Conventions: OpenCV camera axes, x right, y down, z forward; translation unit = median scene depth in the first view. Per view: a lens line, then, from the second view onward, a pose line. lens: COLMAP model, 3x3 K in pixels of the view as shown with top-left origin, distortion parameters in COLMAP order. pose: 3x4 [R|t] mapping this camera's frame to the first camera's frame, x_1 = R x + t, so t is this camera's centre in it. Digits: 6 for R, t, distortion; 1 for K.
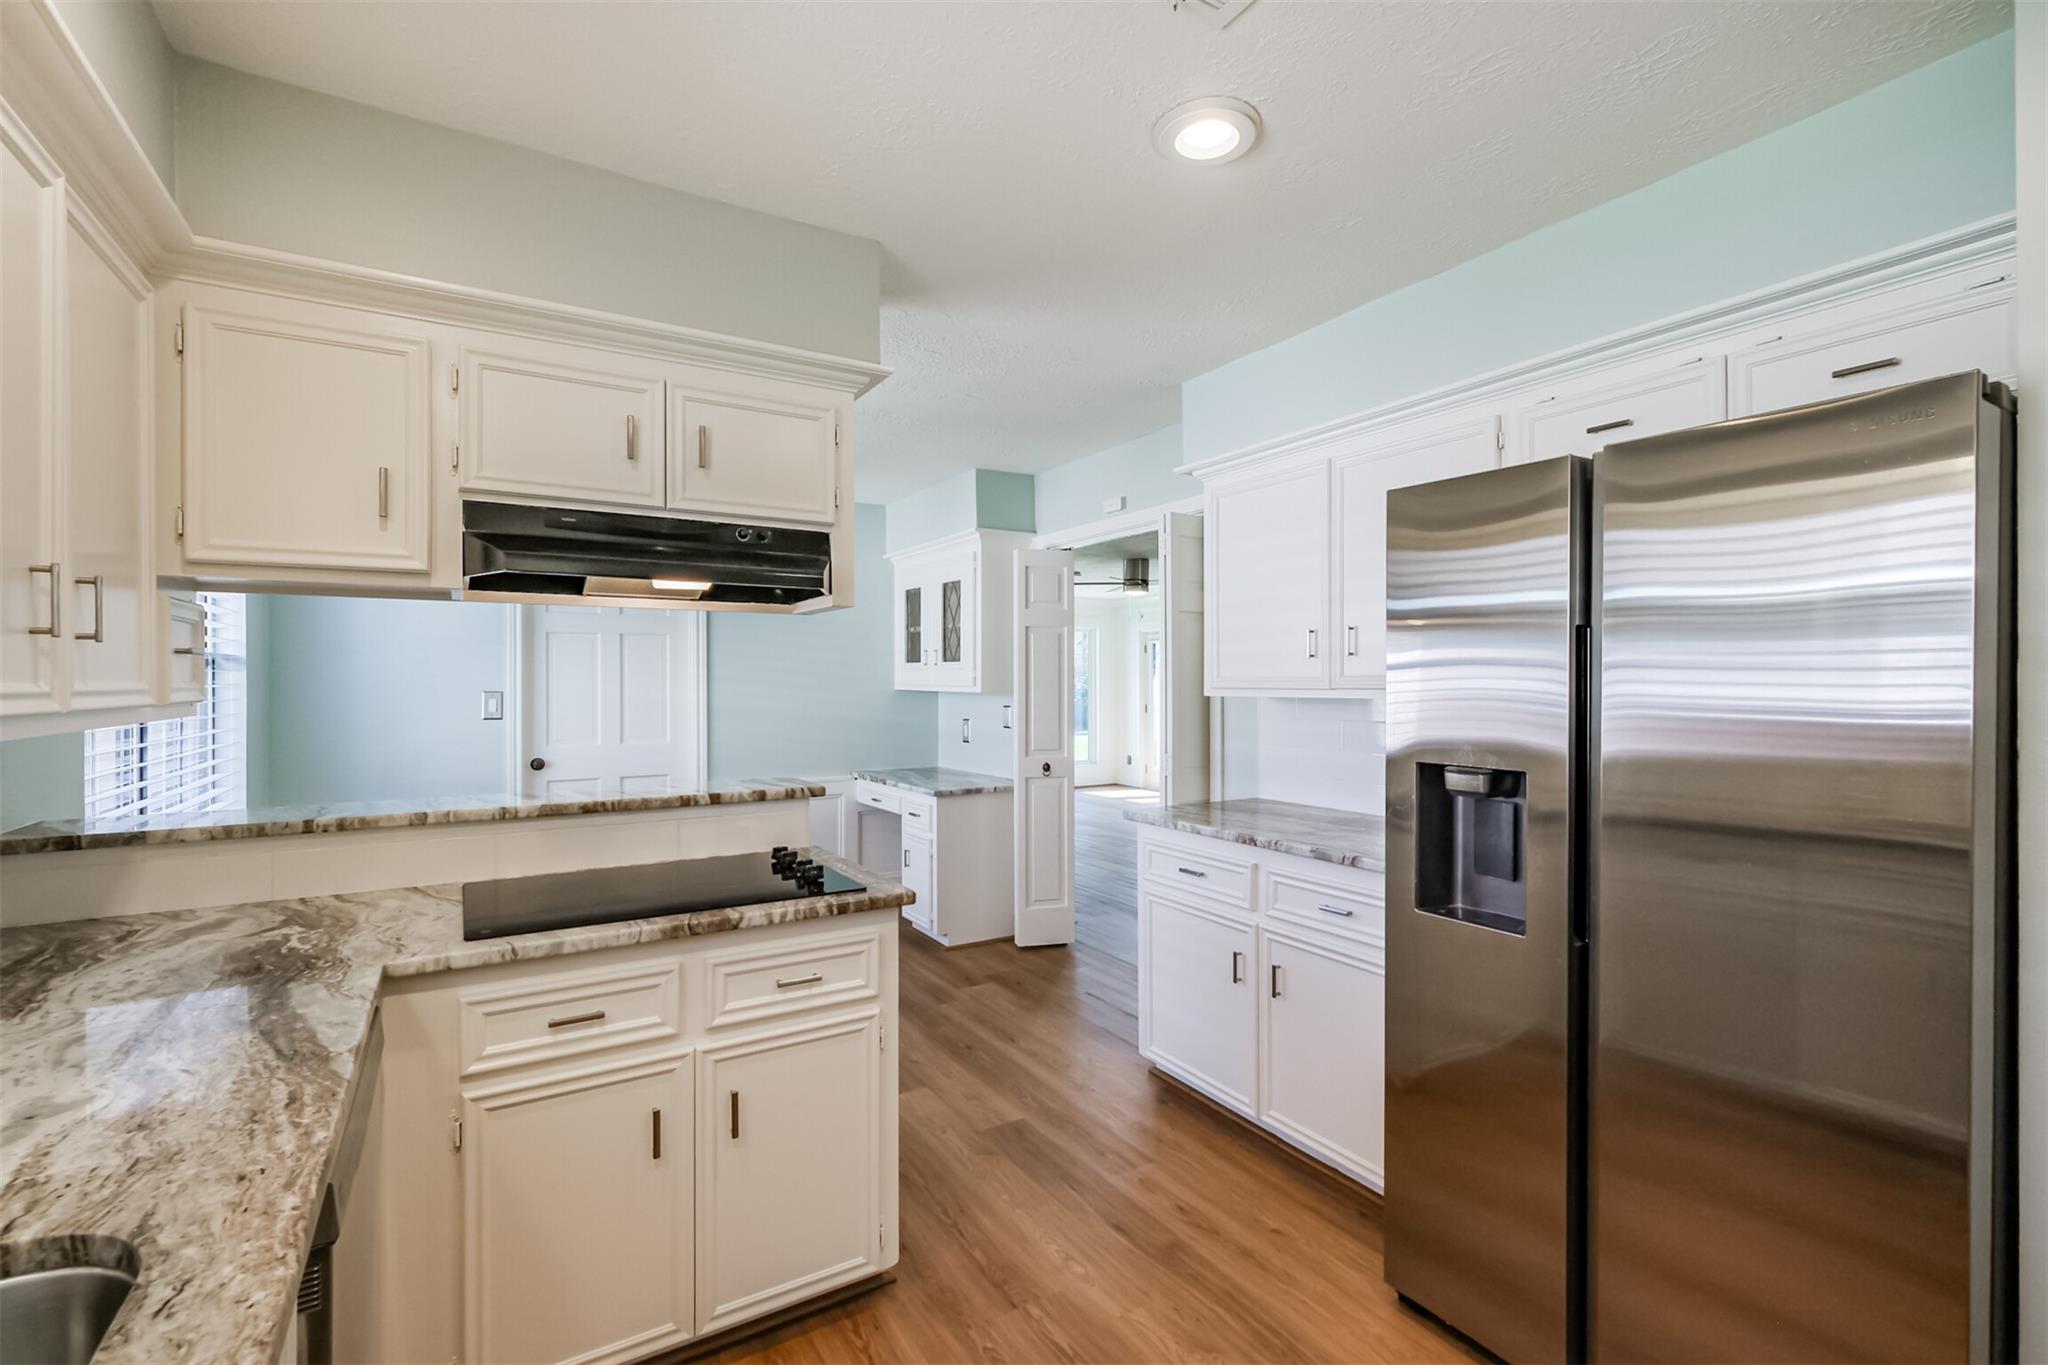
lens RADIAL K [[902.5, 0, 1027.4], [0, 902.5, 683.5], [0, 0, 1]] dist [0.000506, -0.000164]
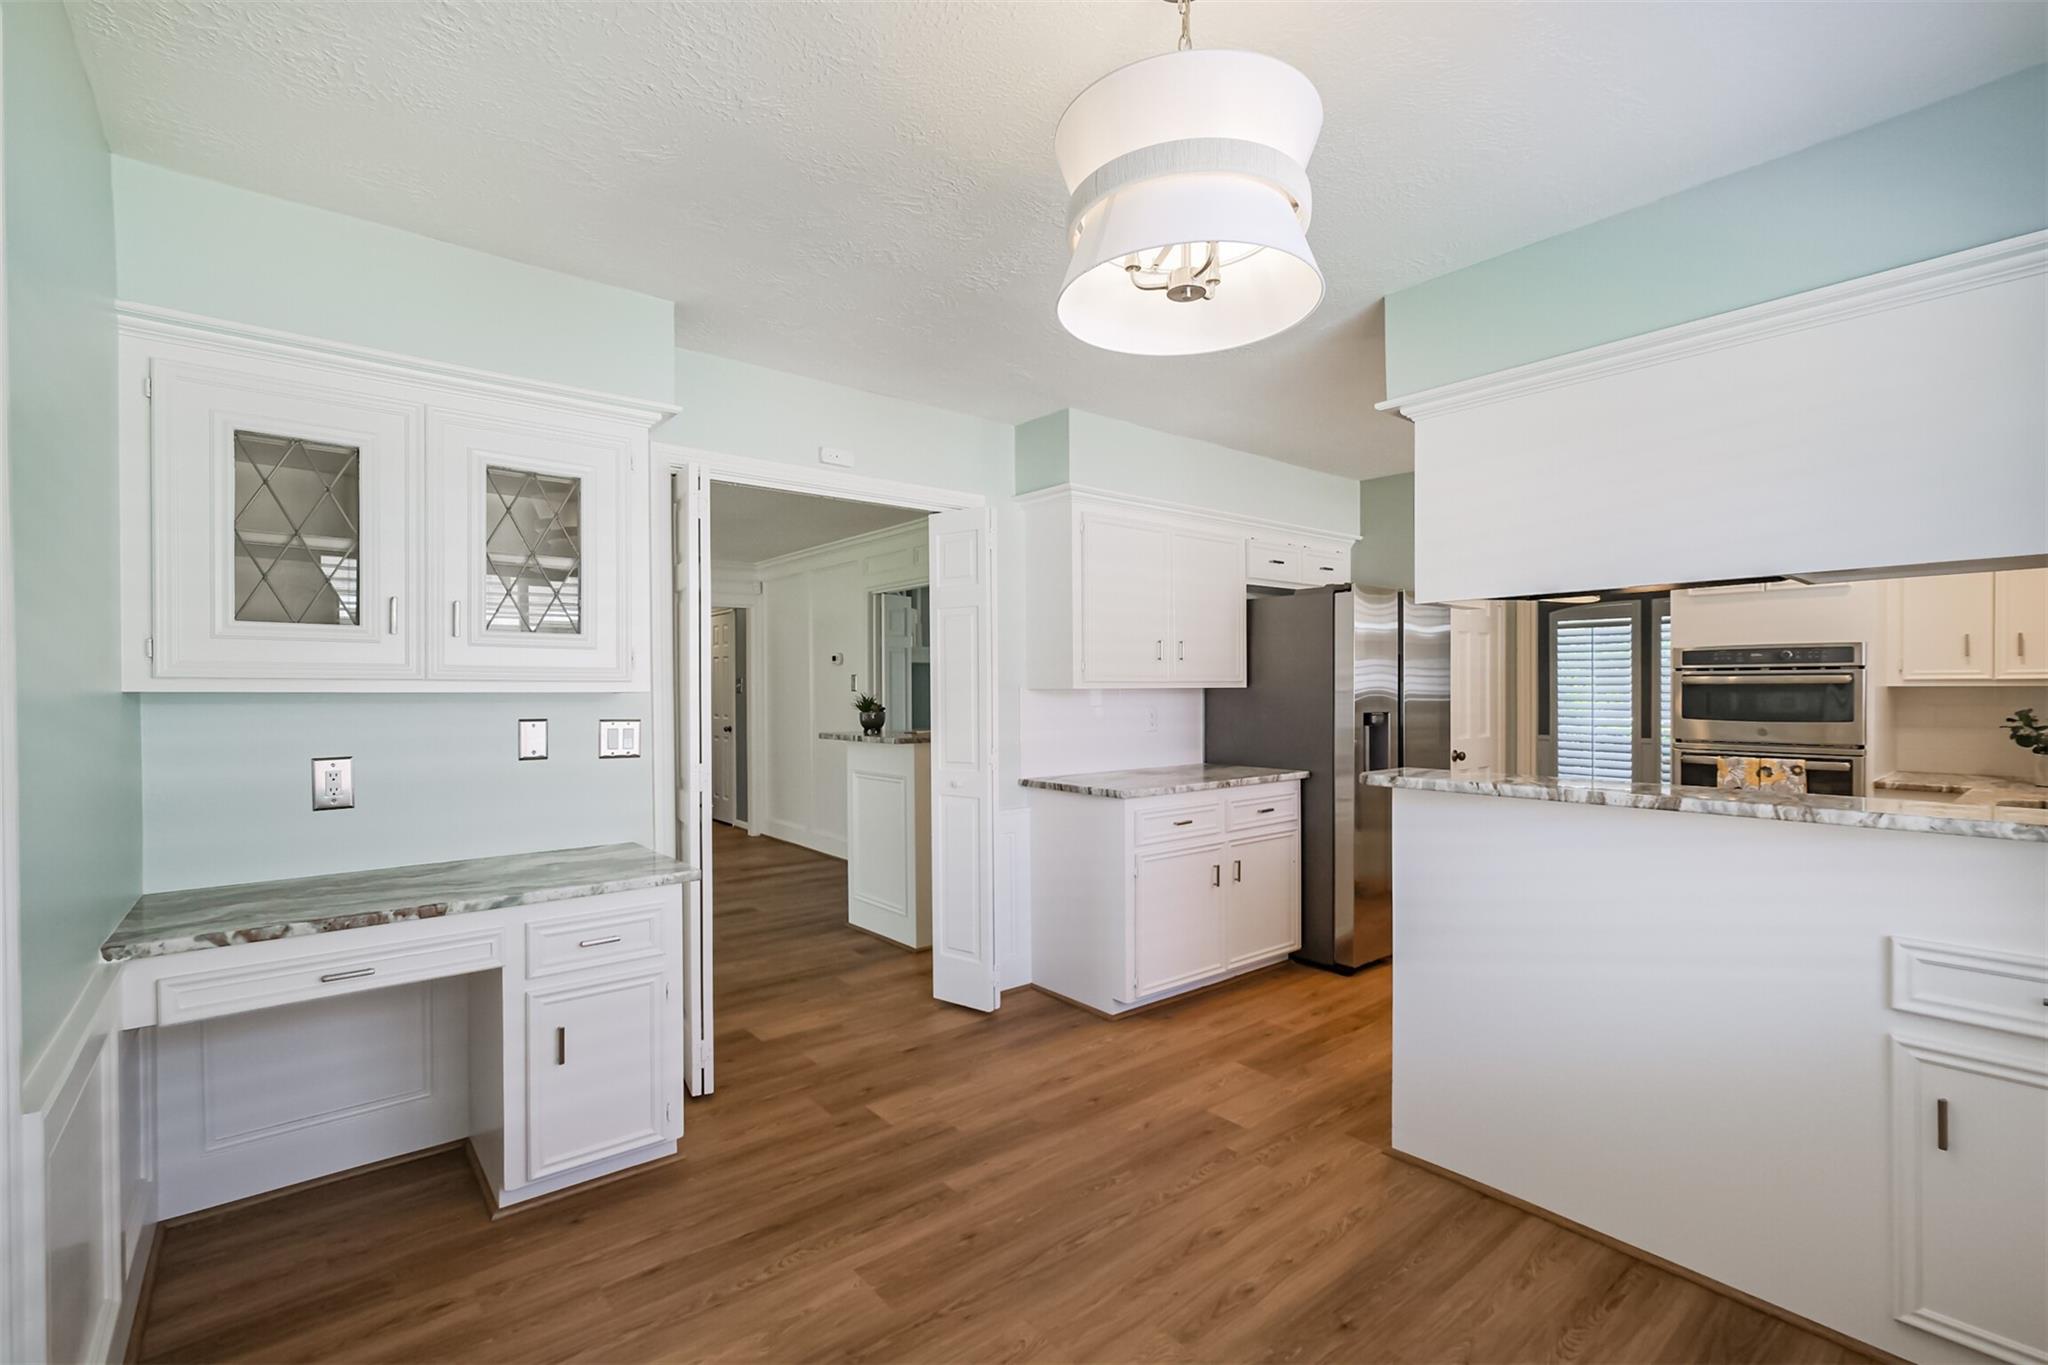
lens RADIAL K [[902.5, 0, 1028.5], [0, 902.5, 688.1], [0, 0, 1]] dist [0.000506, -0.000164]
pose [[-0.134045, -0.001553, 0.990974, -1.022378], [0.001699, 0.999997, 0.001797, 0.011952], [-0.990974, 0.001925, -0.134042, 1.326796]]
